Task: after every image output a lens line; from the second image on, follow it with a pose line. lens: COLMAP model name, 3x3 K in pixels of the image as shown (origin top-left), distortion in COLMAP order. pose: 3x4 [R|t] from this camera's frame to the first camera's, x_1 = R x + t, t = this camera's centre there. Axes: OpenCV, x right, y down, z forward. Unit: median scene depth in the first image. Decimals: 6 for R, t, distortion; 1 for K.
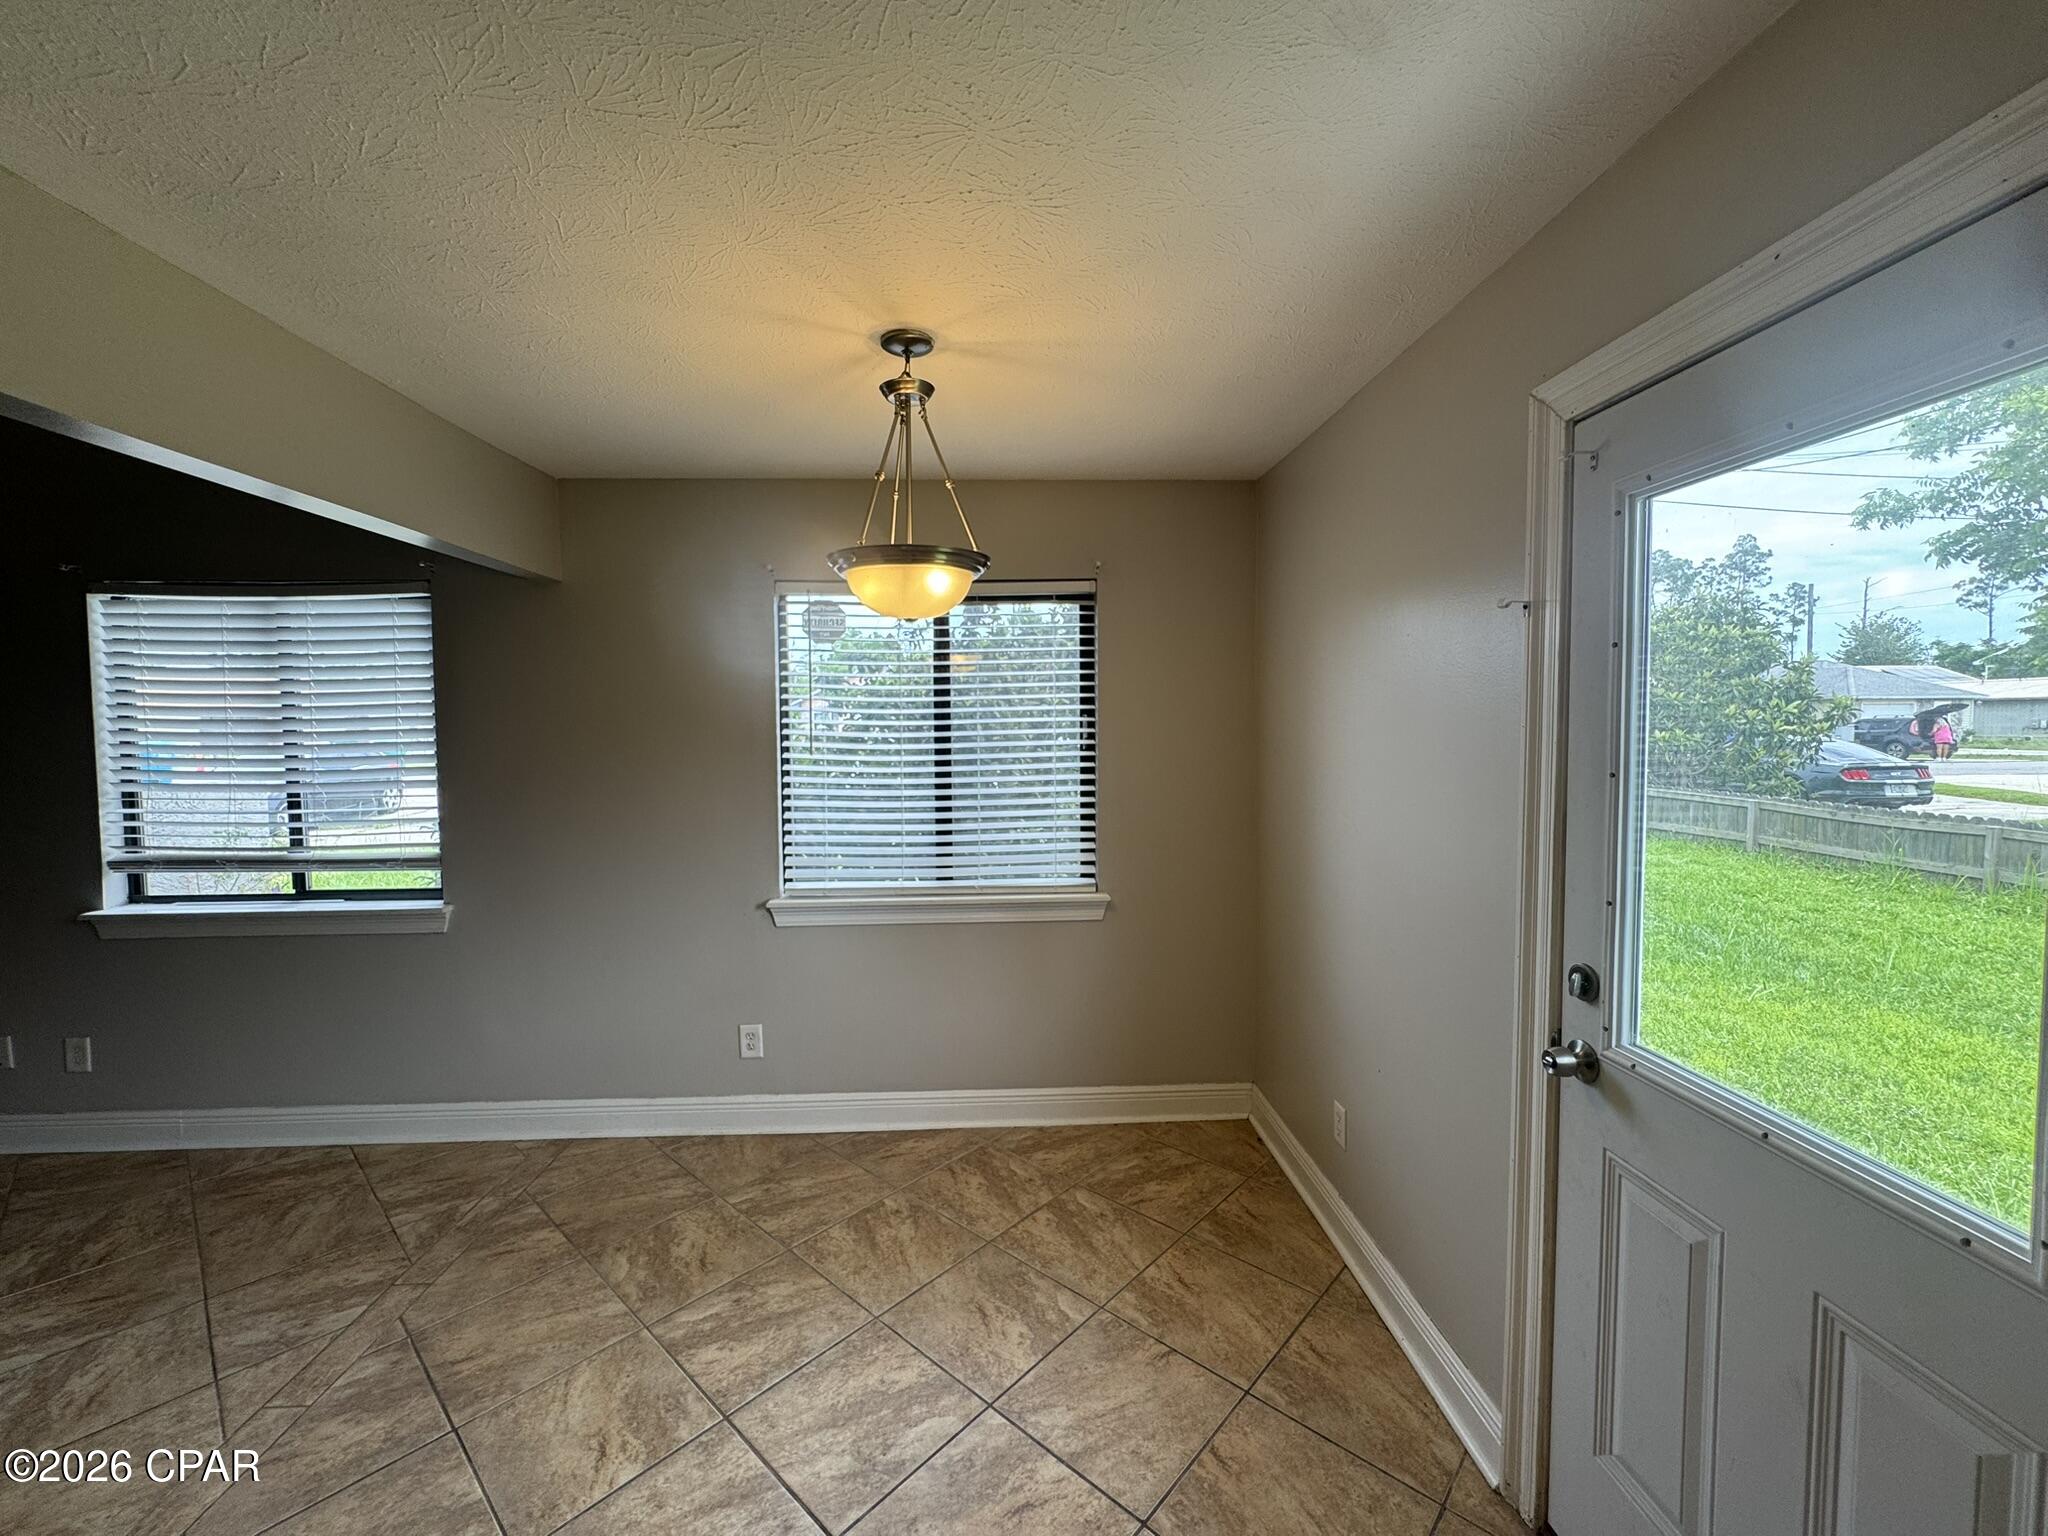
lens RADIAL K [[820.5, 0, 1022.5], [0, 820.5, 766.4], [0, 0, 1]] dist [-0.003037, 0.000499]
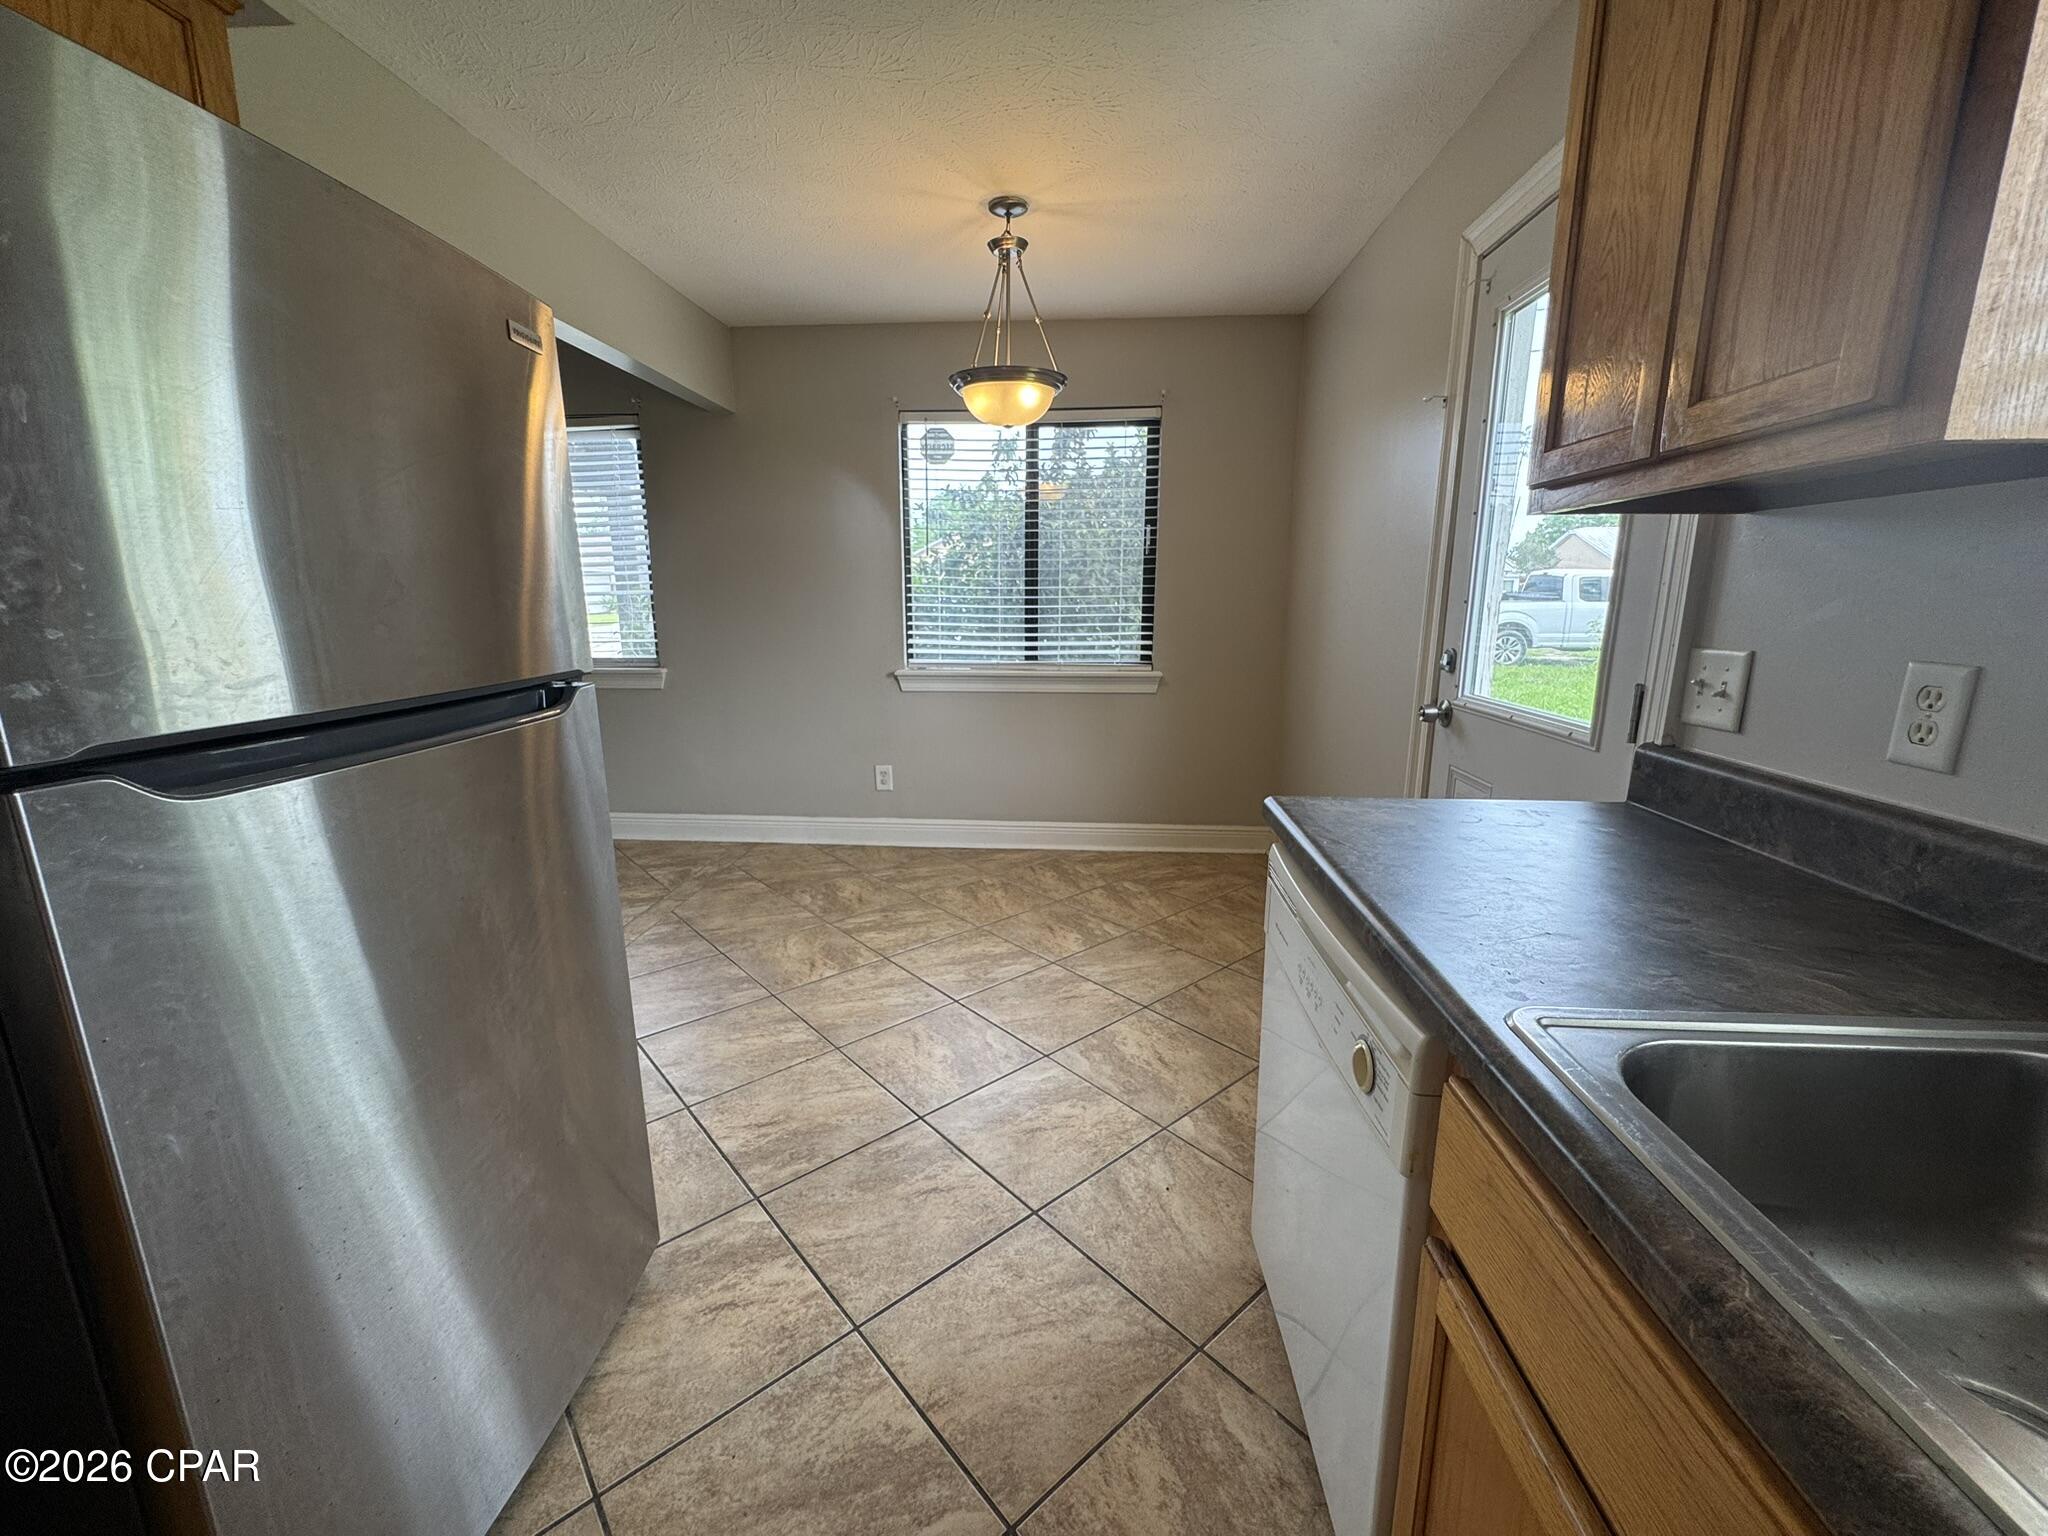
lens RADIAL K [[820.5, 0, 1021.4], [0, 820.5, 765.5], [0, 0, 1]] dist [-0.003037, 0.000499]
pose [[0.993484, 0.032677, -0.109191, 0.042414], [-0.015414, 0.987740, 0.155347, 0.132262], [0.112929, -0.152651, 0.981807, -0.339061]]
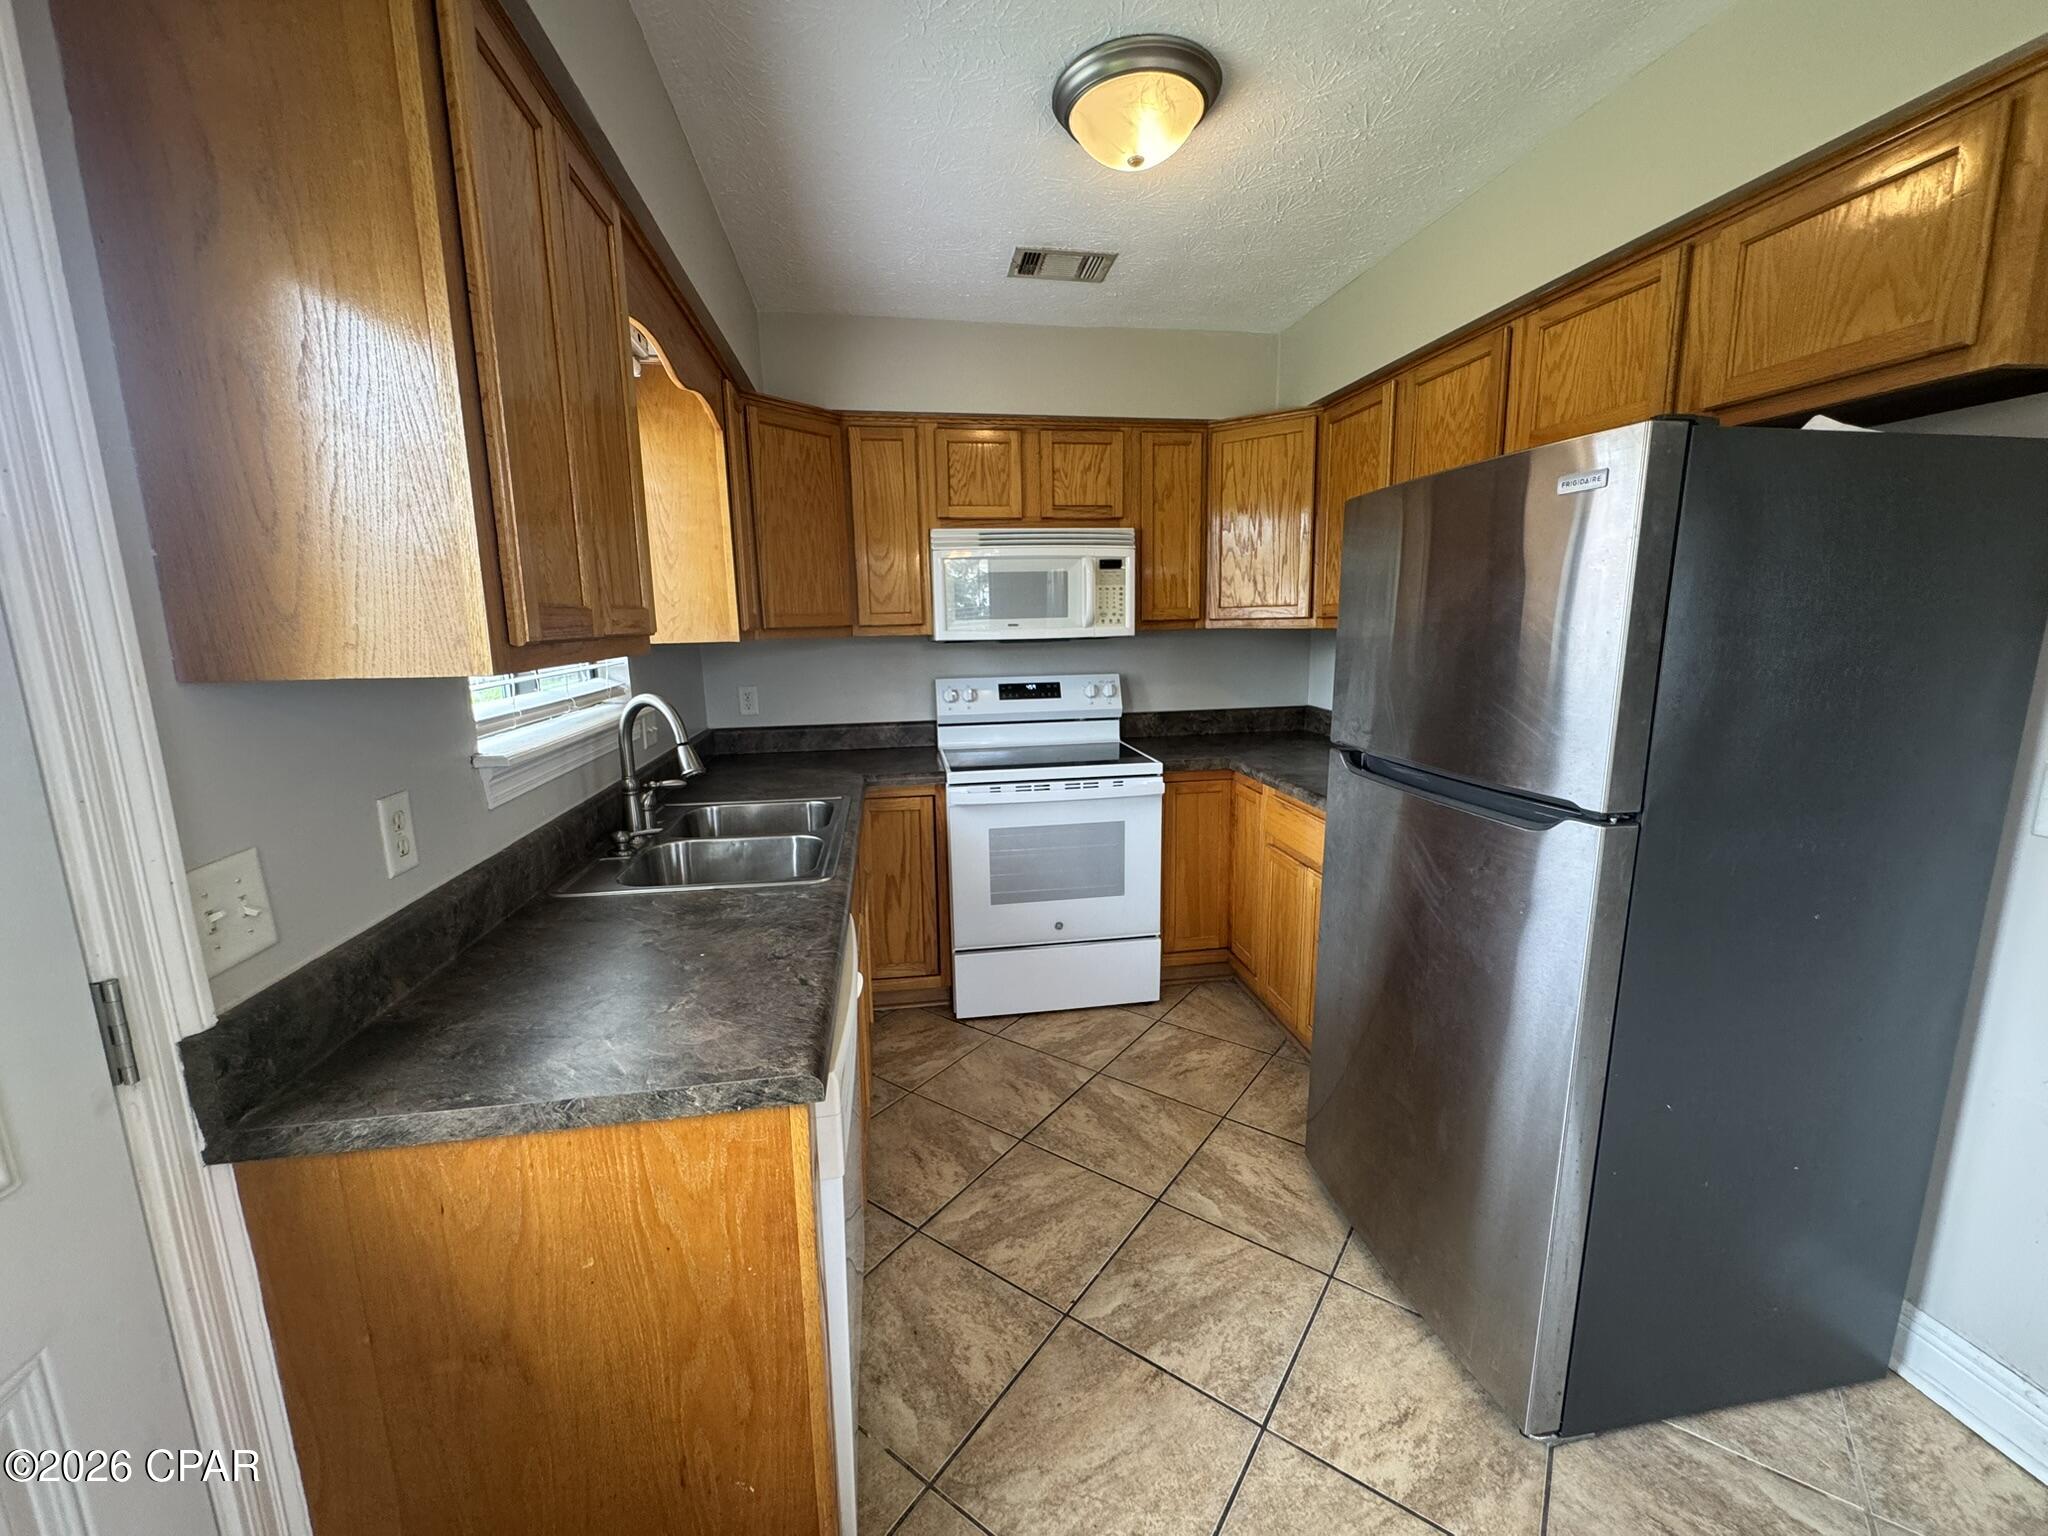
lens RADIAL K [[820.5, 0, 1020.6], [0, 820.5, 765.7], [0, 0, 1]] dist [-0.003037, 0.000499]
pose [[-0.993147, 0.044312, -0.108147, 0.092427], [0.018524, 0.973322, 0.228696, 0.015923], [0.115395, 0.225125, -0.967472, 0.585396]]
